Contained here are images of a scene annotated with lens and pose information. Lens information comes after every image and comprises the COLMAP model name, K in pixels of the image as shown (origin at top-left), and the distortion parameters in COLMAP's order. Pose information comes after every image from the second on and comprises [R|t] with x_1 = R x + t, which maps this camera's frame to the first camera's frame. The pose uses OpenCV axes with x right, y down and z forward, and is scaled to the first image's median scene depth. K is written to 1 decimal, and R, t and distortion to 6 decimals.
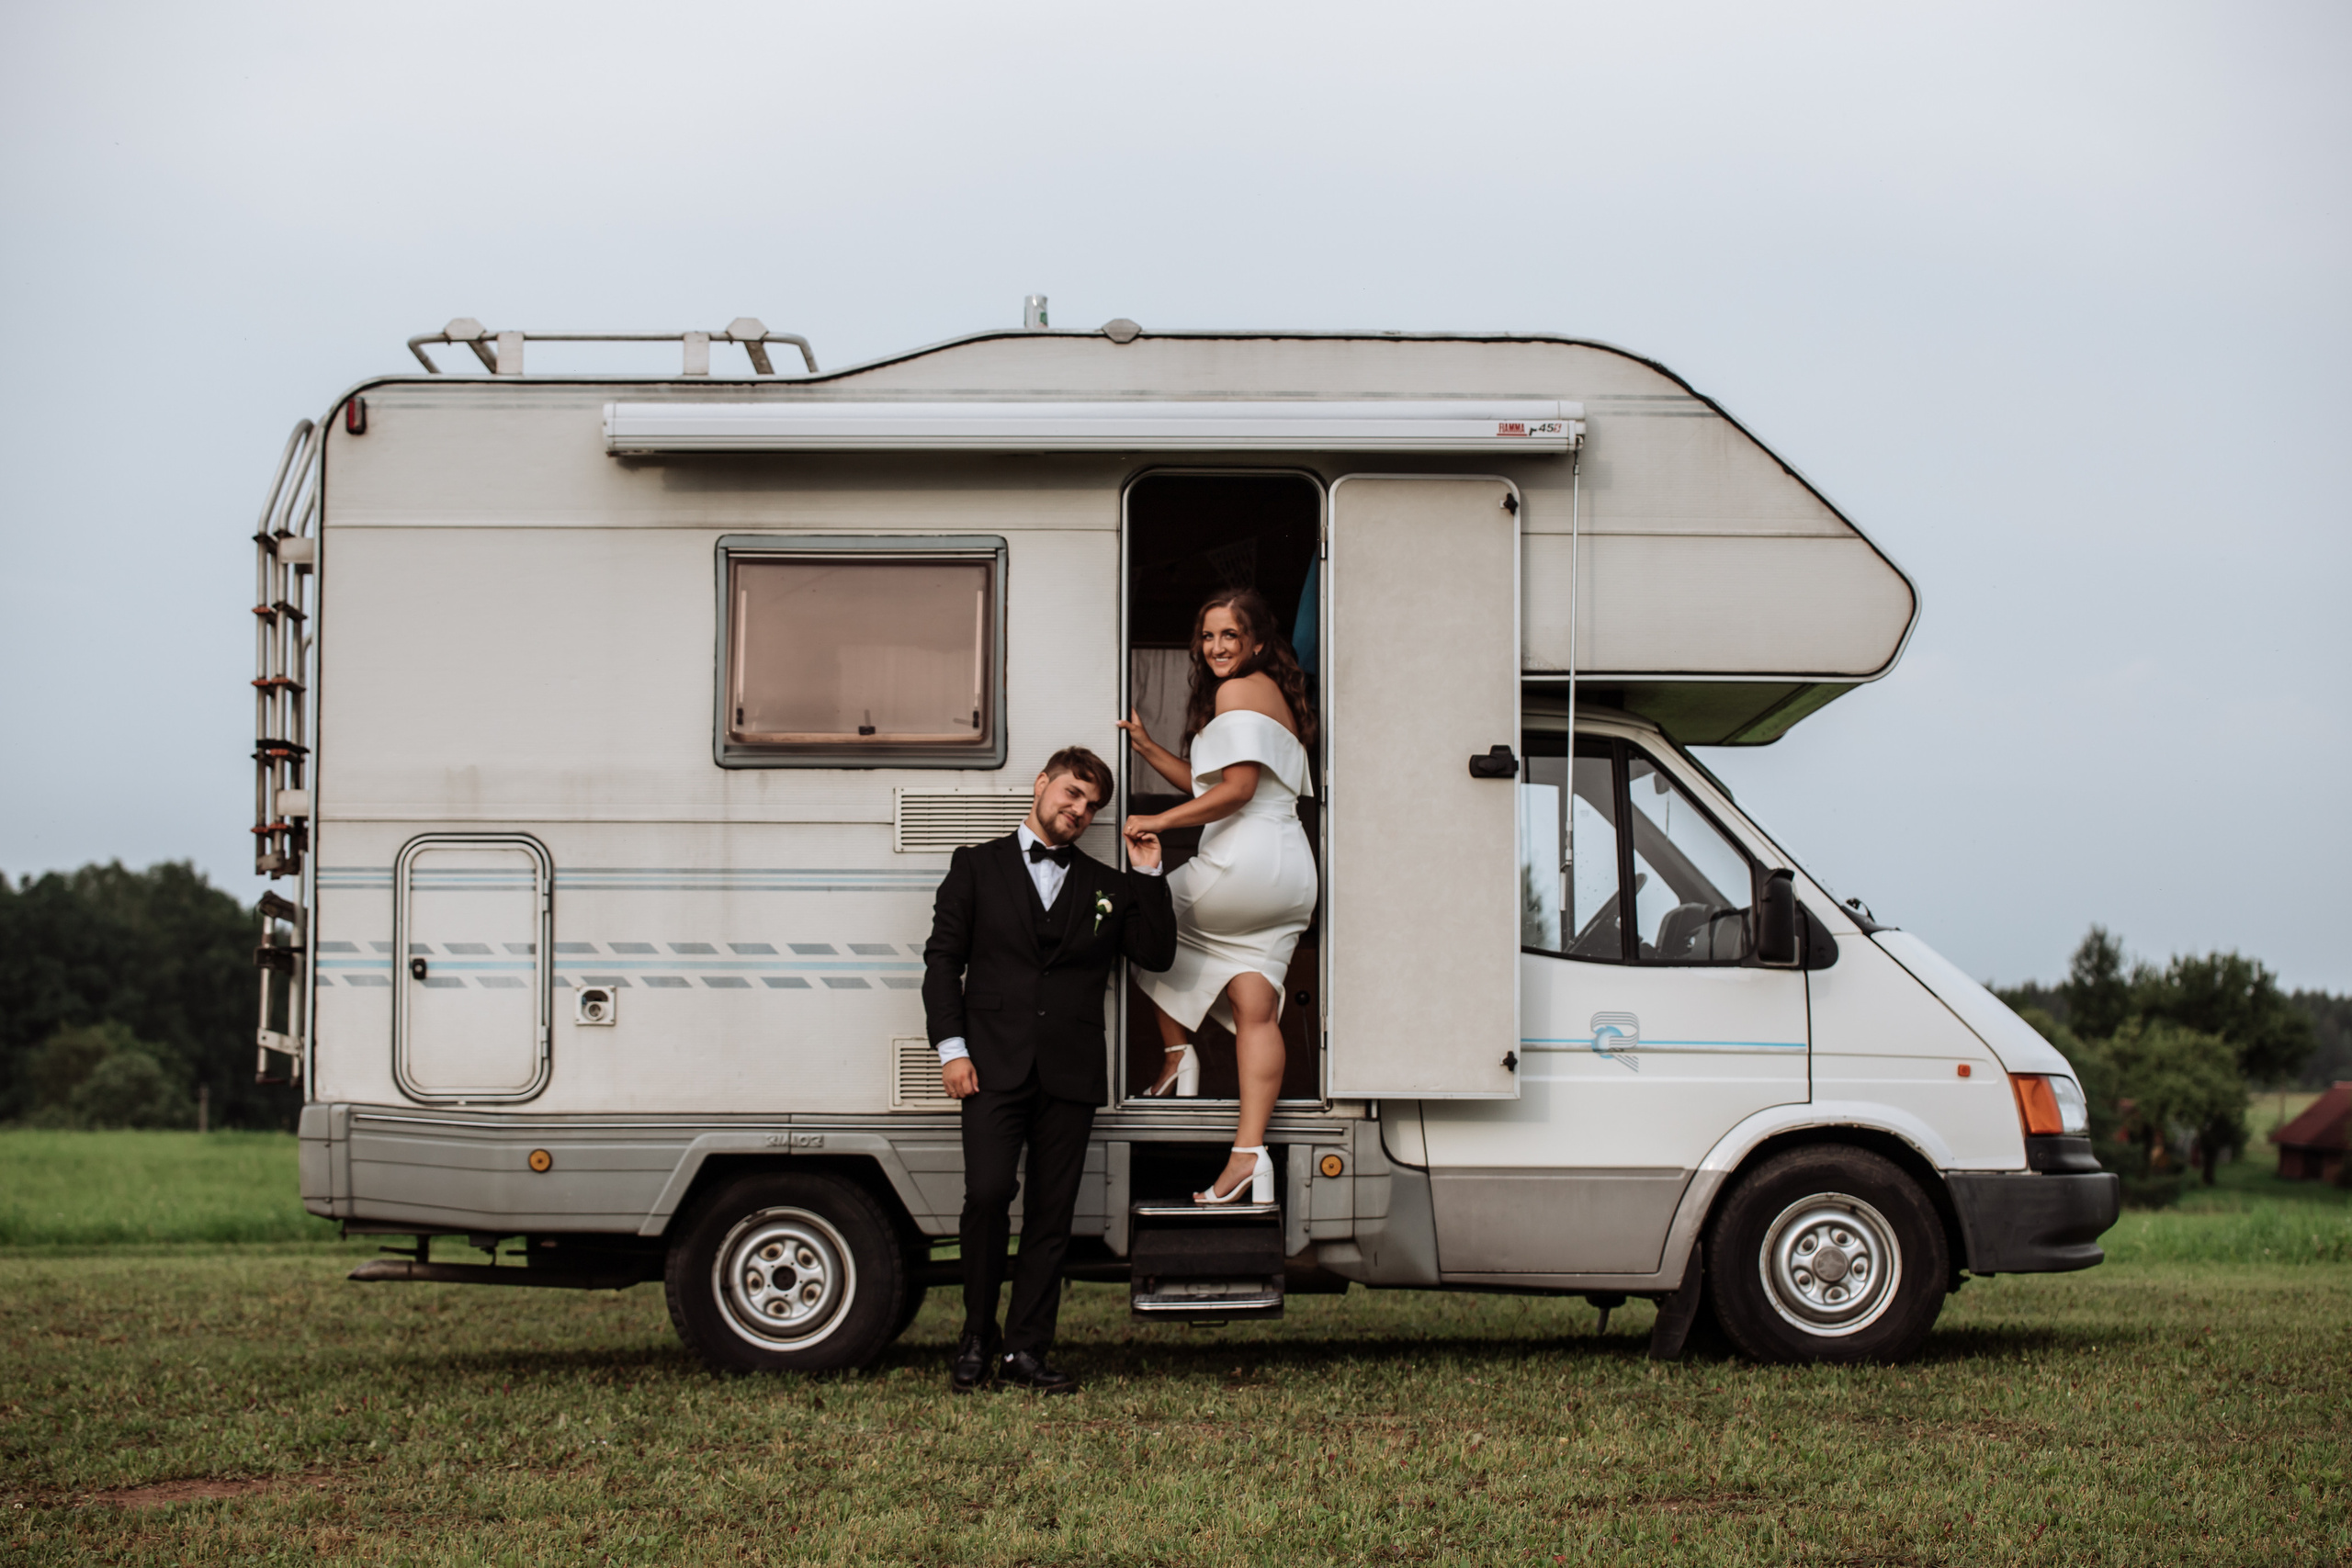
lens RADIAL K [[4637.4, 0, 1176.0], [0, 4637.4, 784.0], [0, 0, 1]] dist [-0.129900, 0.005800]
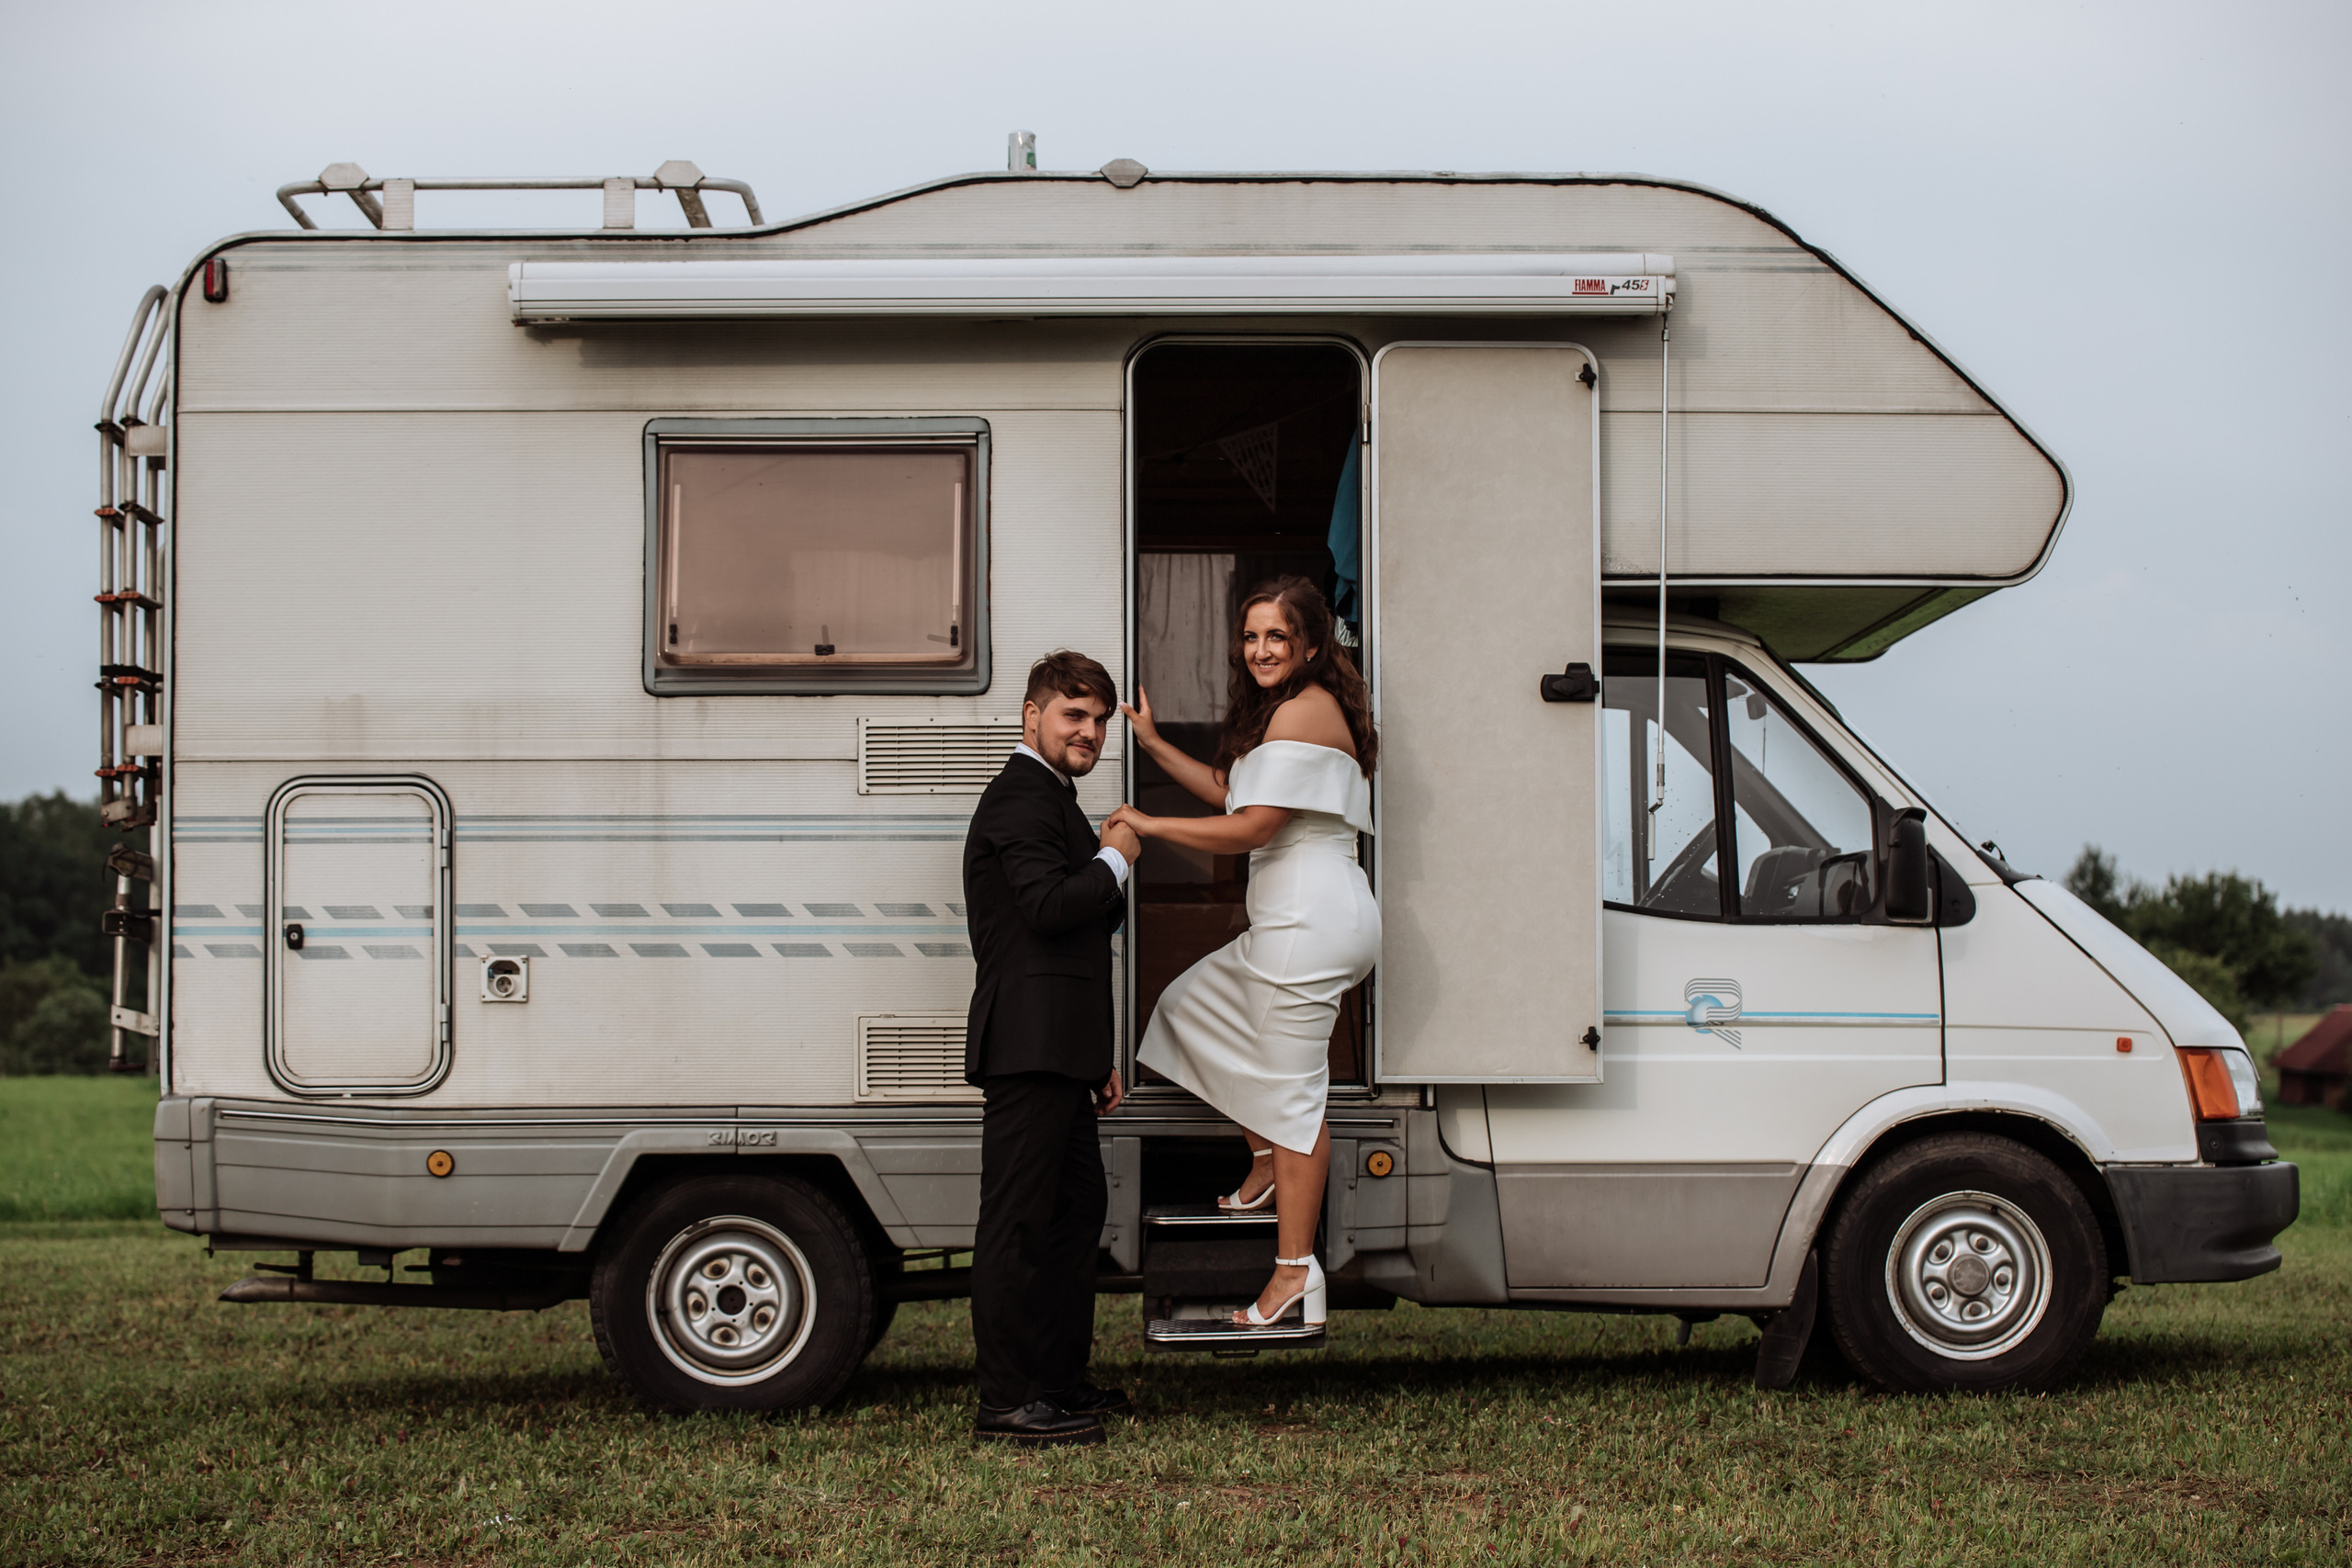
lens RADIAL K [[4797.0, 0, 1141.8], [0, 4797.0, 793.9], [0, 0, 1]] dist [-0.151571, 0.281306]
pose [[0.999981, -0.006039, -0.001513, -0.007958], [0.006066, 0.999815, 0.018244, -0.000934], [0.001402, -0.018253, 0.999832, 0.129175]]
